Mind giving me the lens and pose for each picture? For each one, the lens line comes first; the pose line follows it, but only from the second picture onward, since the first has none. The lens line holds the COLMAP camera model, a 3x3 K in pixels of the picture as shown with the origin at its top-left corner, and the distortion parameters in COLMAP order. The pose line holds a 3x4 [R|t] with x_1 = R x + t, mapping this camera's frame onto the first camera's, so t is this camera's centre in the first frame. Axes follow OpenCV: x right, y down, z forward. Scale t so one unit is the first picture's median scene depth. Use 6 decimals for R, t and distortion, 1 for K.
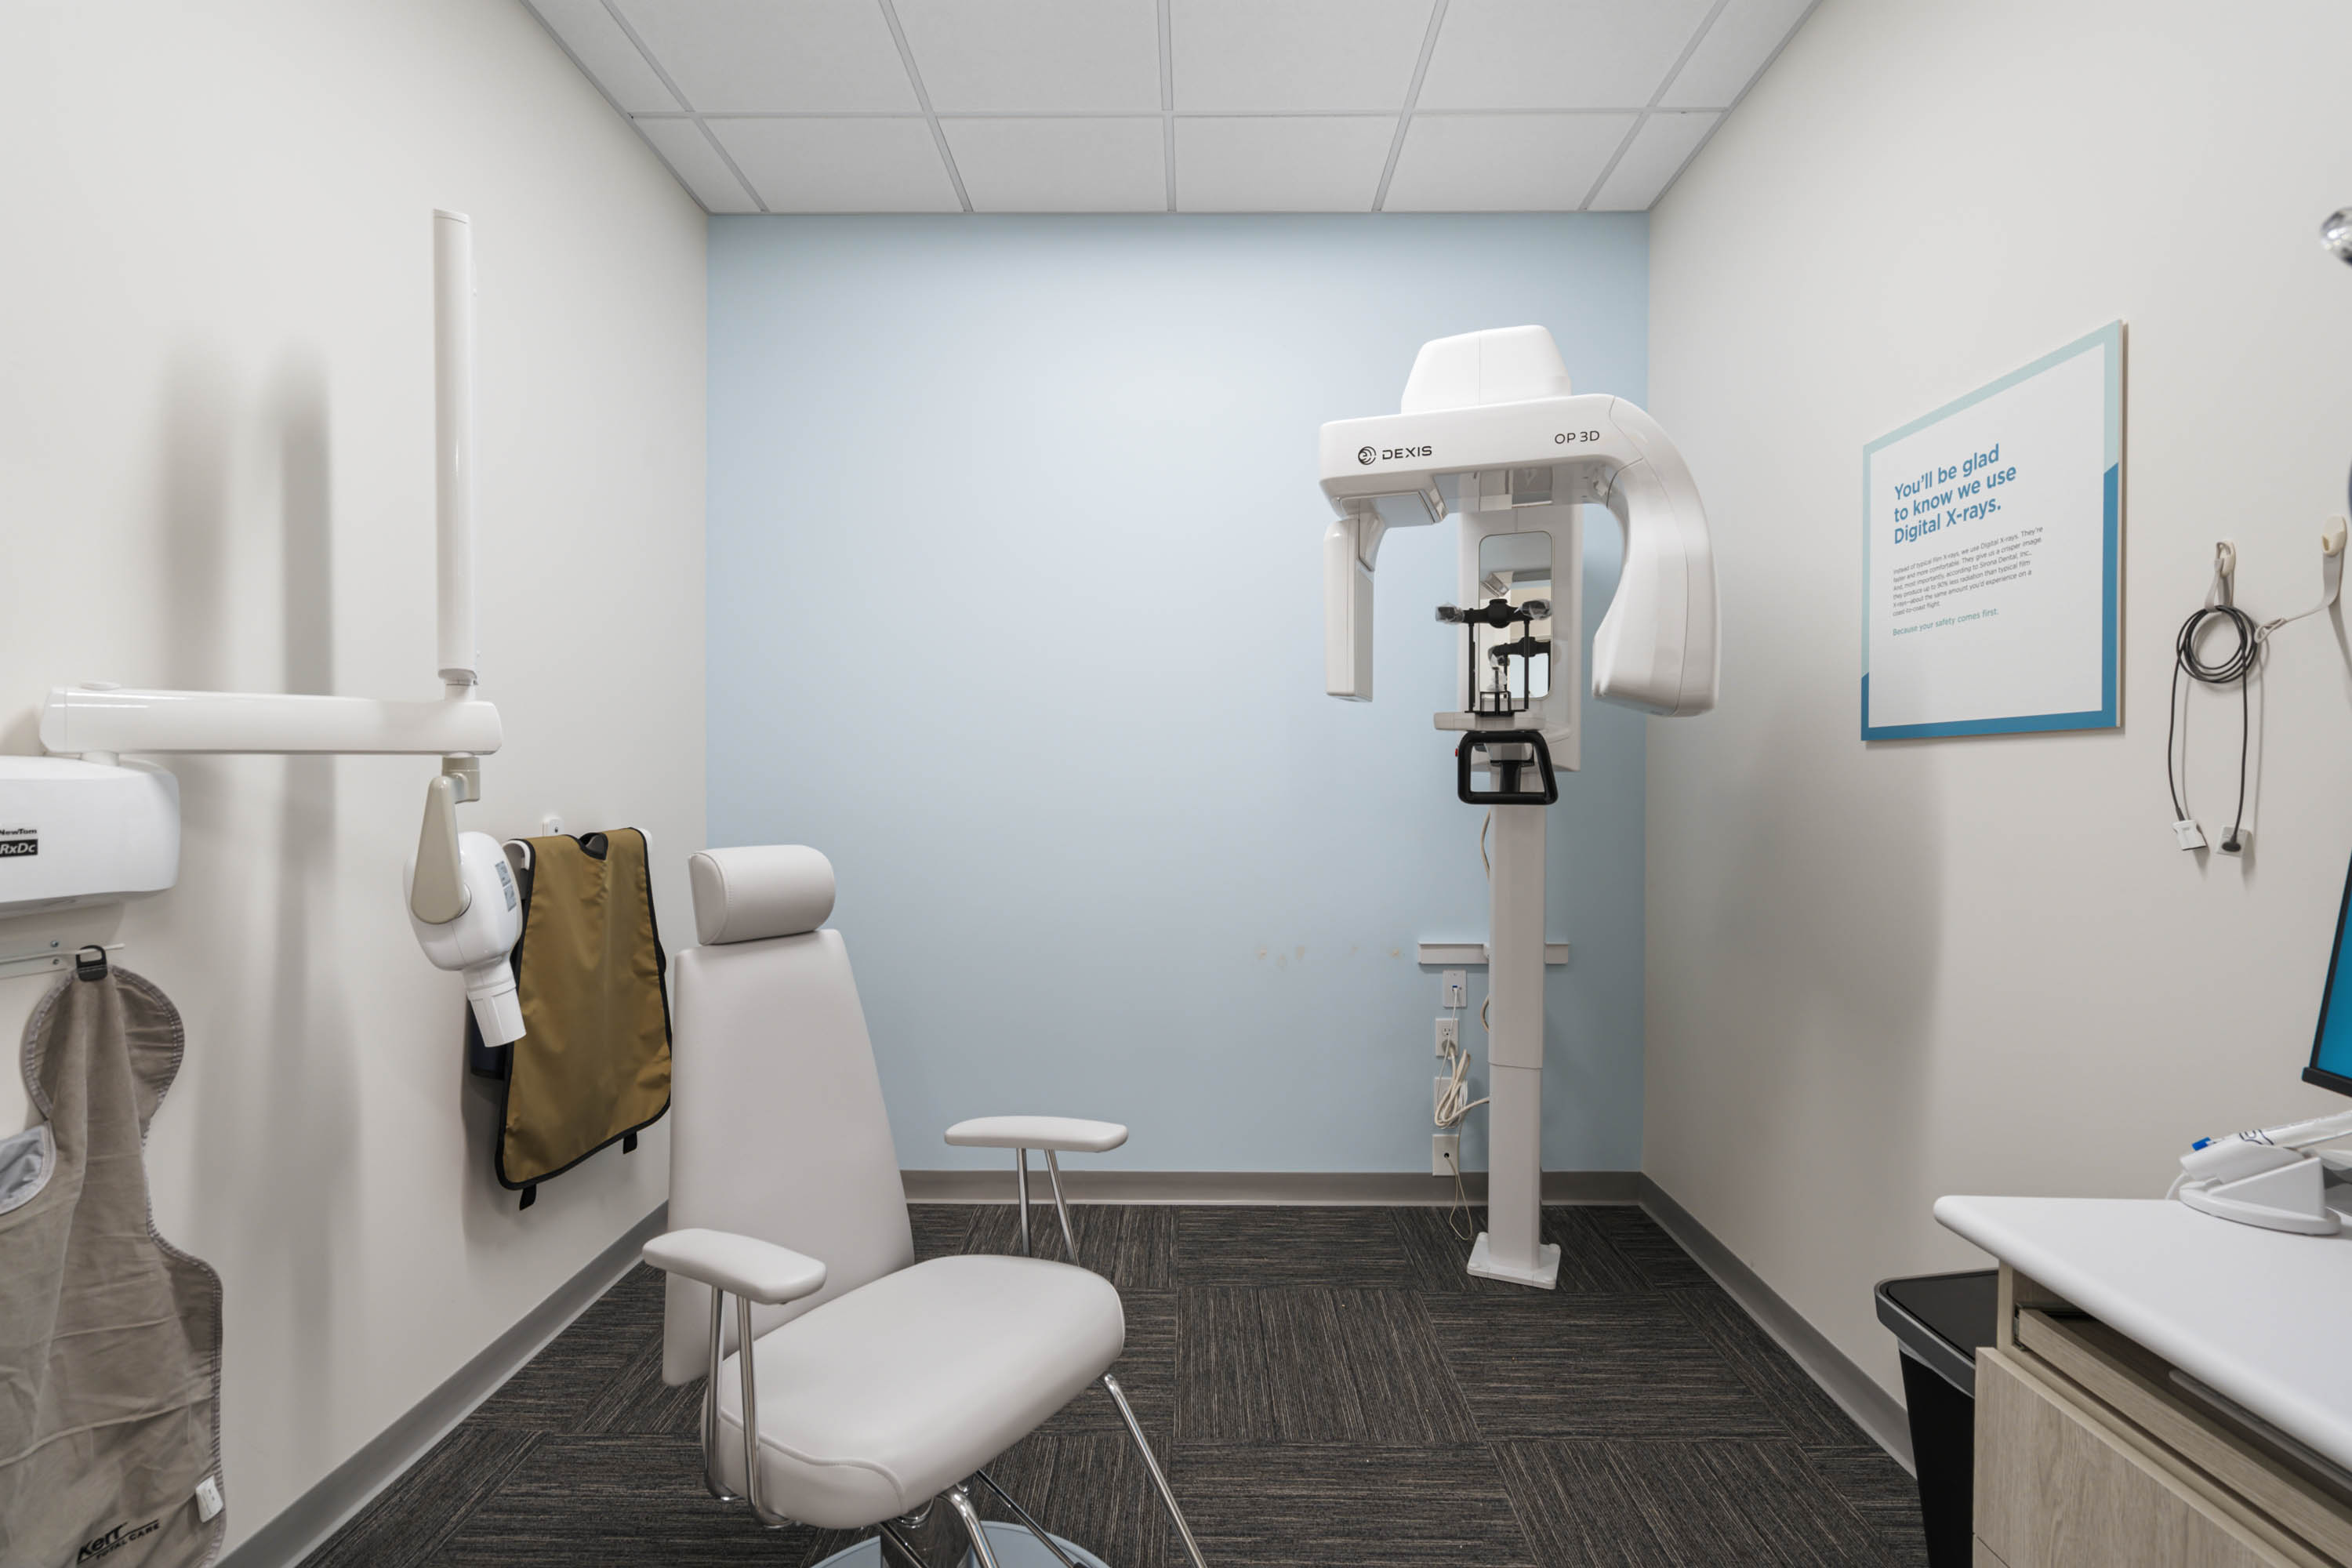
lens RADIAL K [[1067.2, 0, 1180.8], [0, 1067.2, 786.2], [0, 0, 1]] dist [-0.006749, 0.001752]
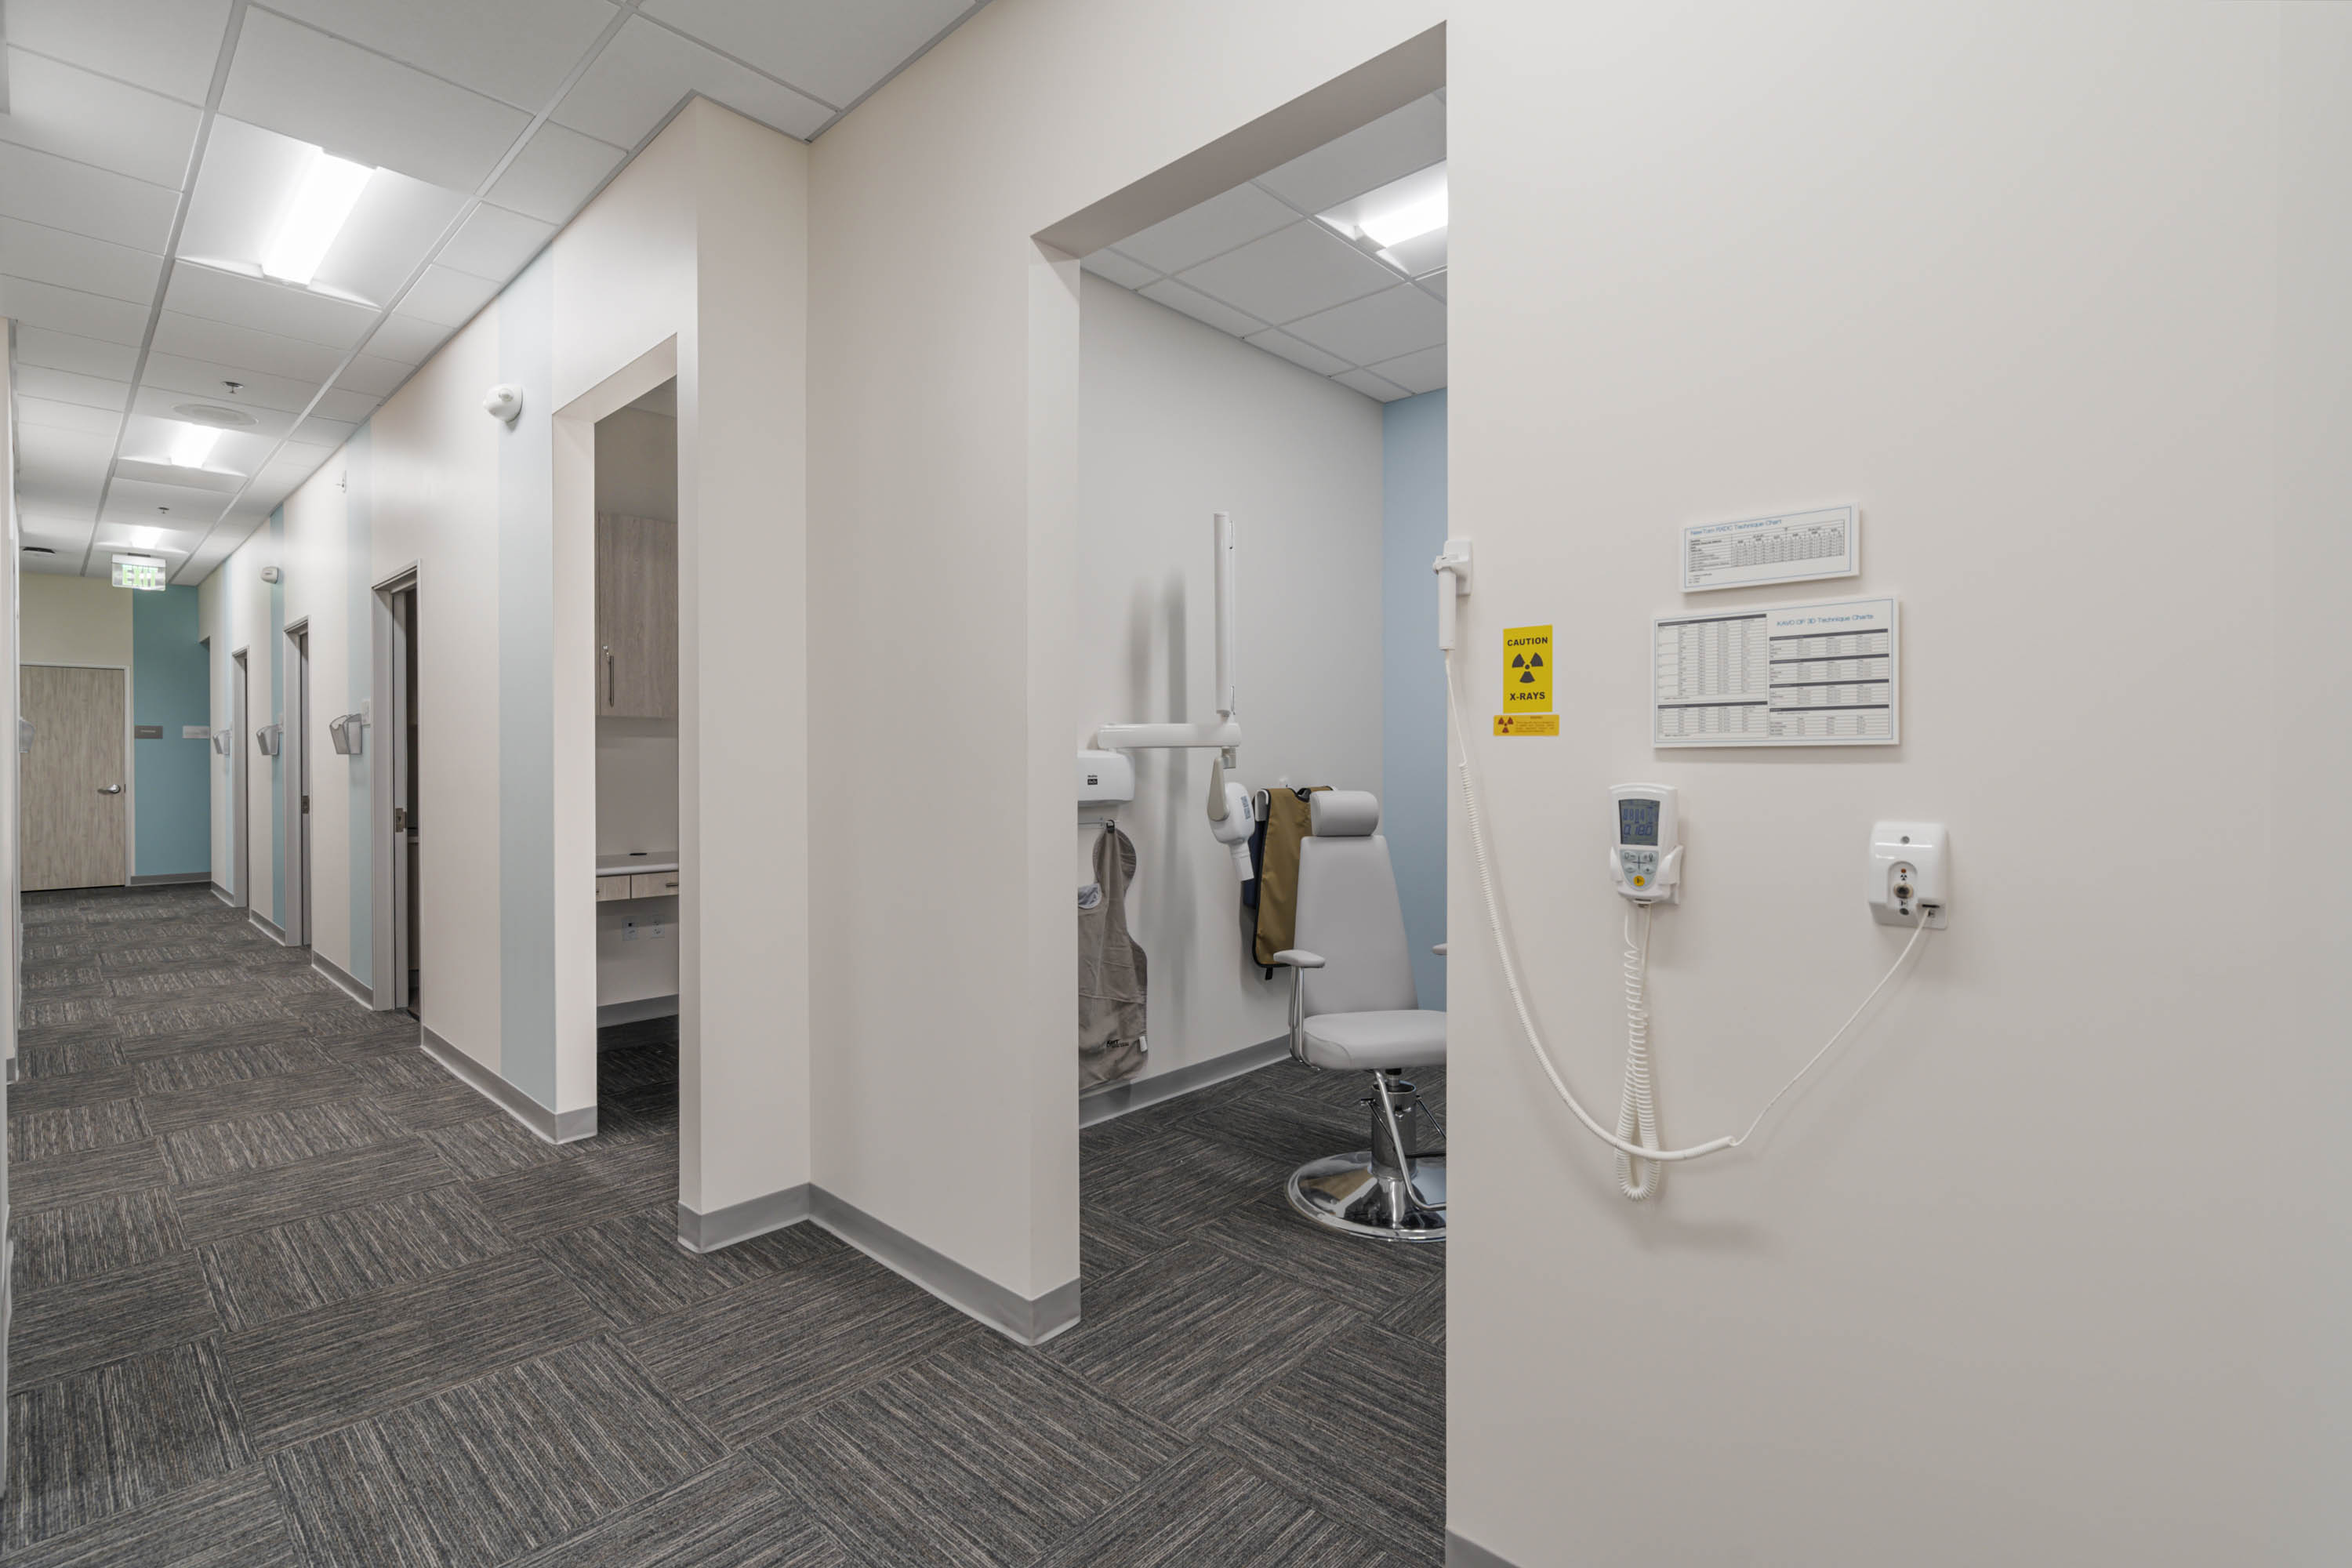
lens RADIAL K [[1067.2, 0, 1178.4], [0, 1067.2, 769.5], [0, 0, 1]] dist [-0.006749, 0.001752]
pose [[0.741471, 0.000262, -0.670984, 0.821111], [-0.000877, 0.999999, -0.000578, 0.020507], [0.670984, 0.001017, 0.741471, -0.799079]]
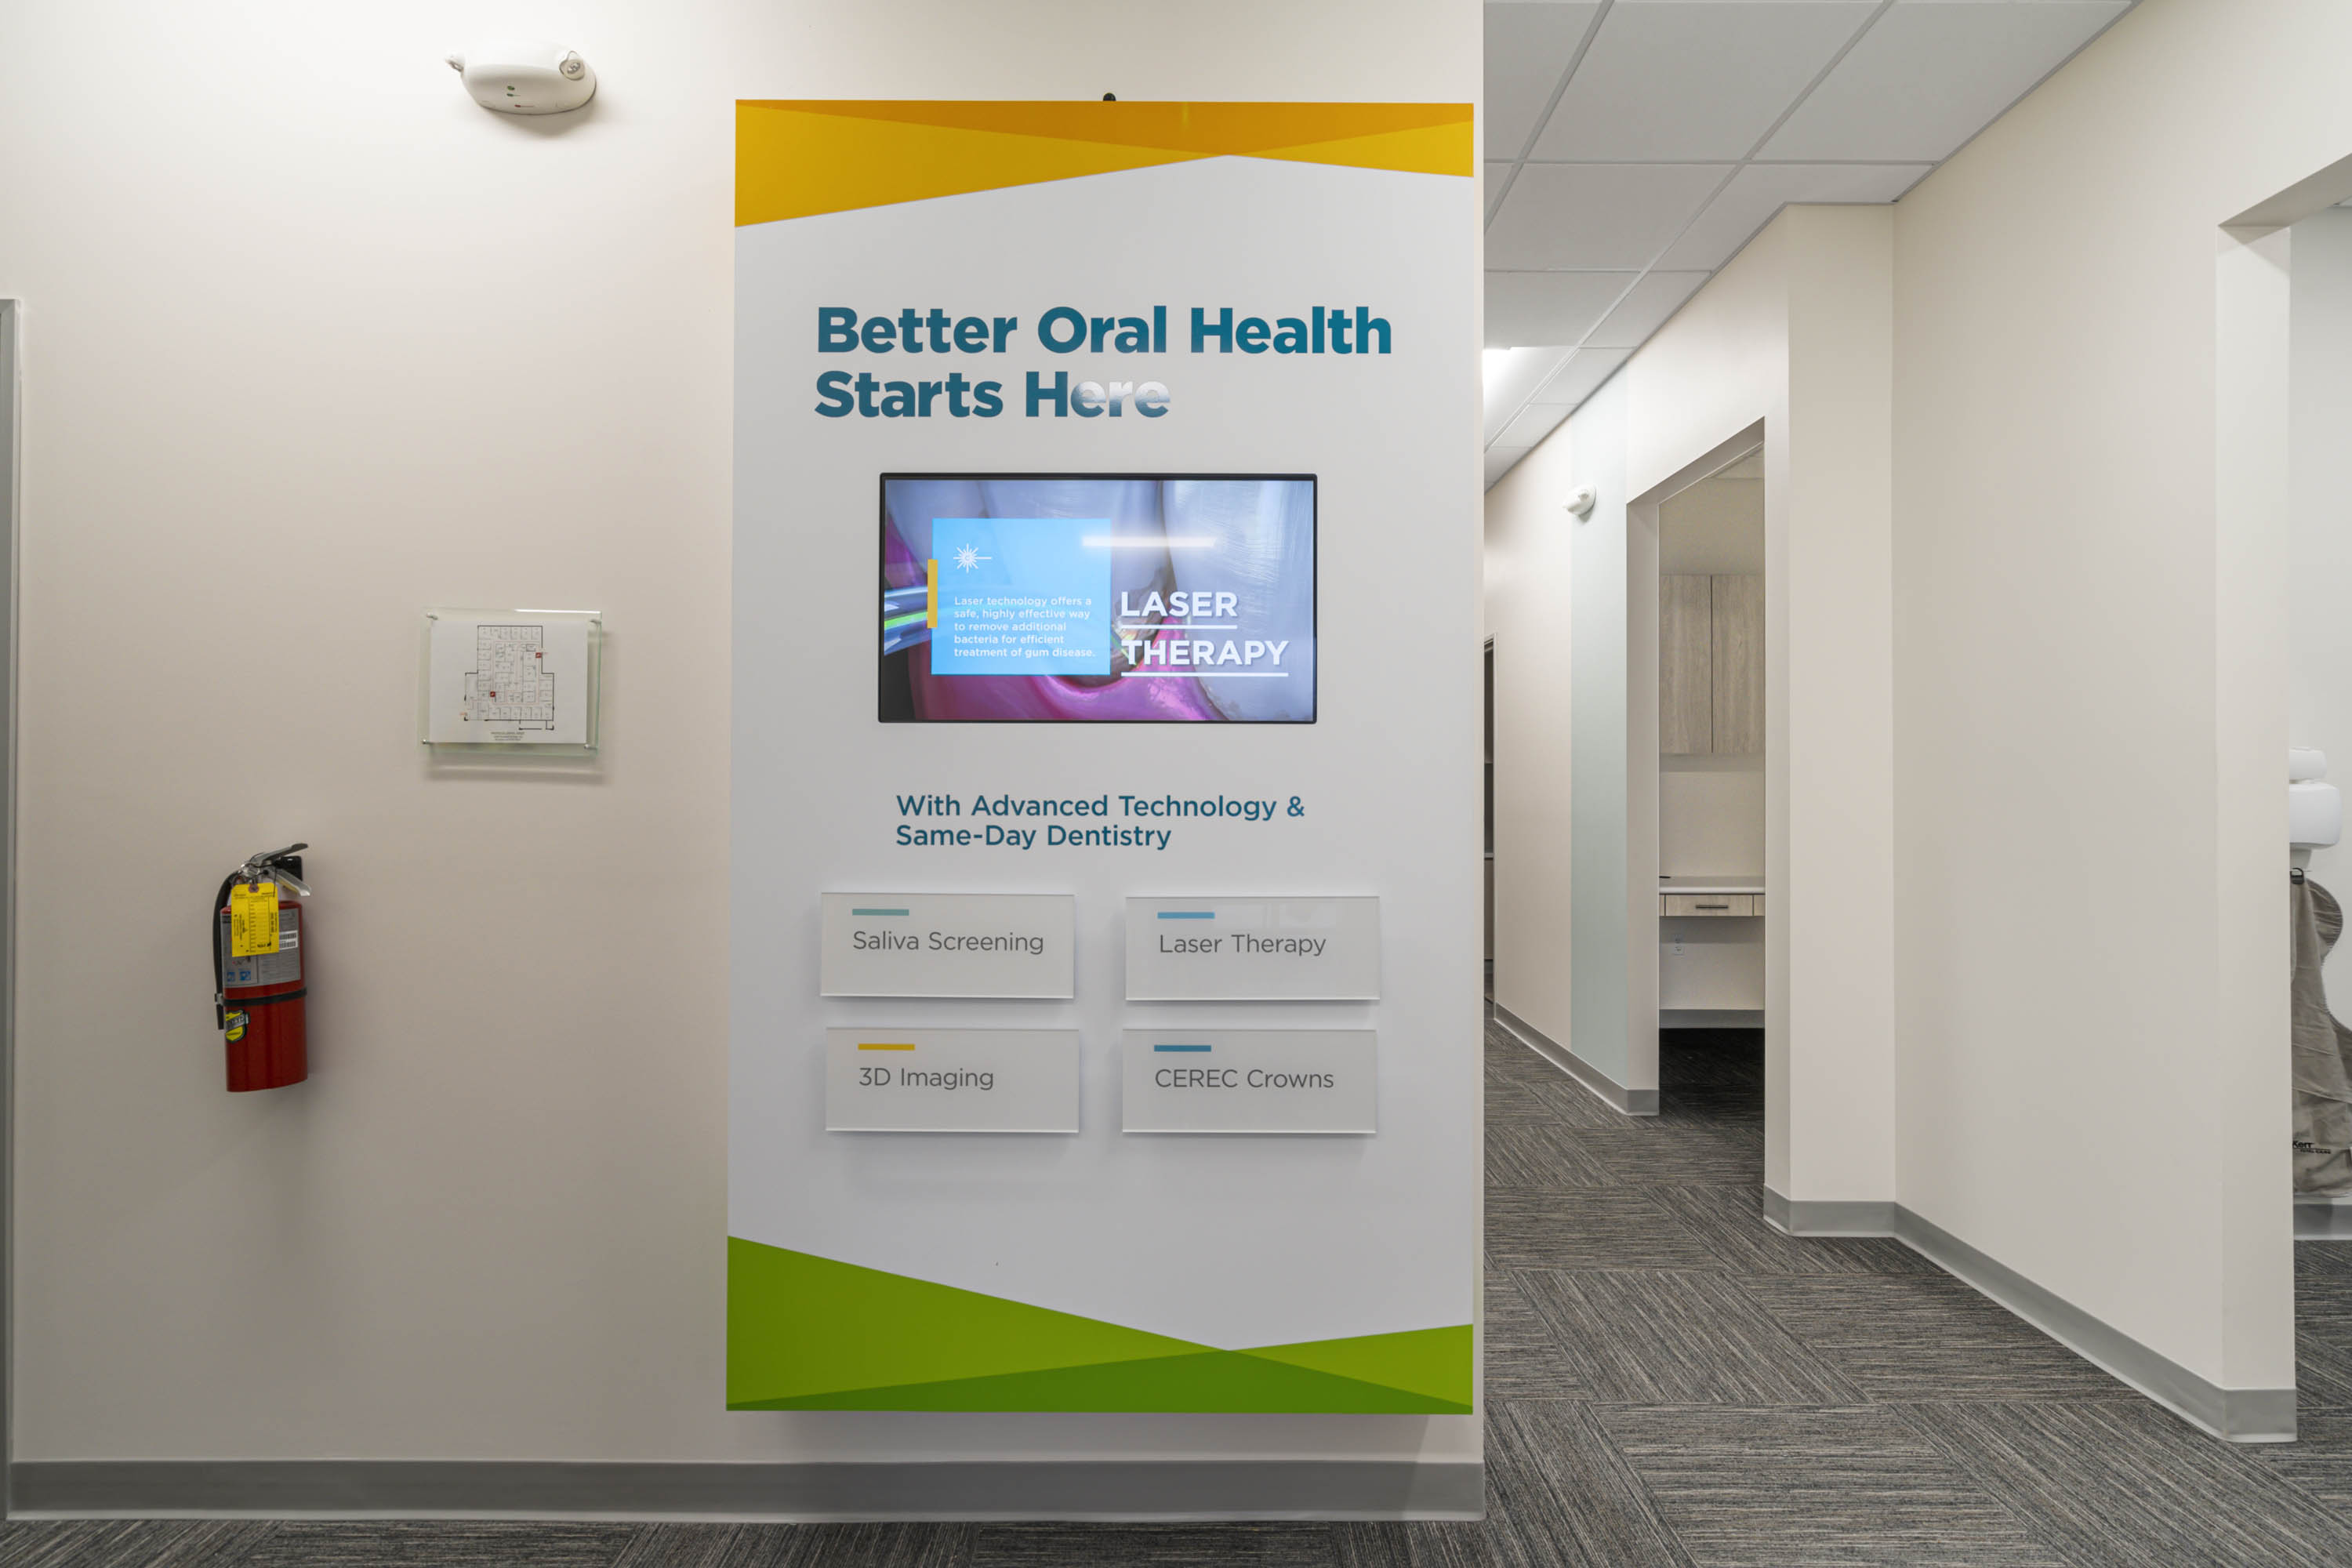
lens RADIAL K [[1067.2, 0, 1174.0], [0, 1067.2, 780.1], [0, 0, 1]] dist [-0.006749, 0.001752]
pose [[0.009458, -0.016780, -0.999814, 1.015324], [-0.012657, 0.999777, -0.016900, 0.031603], [0.999875, 0.012814, 0.009243, -1.189510]]
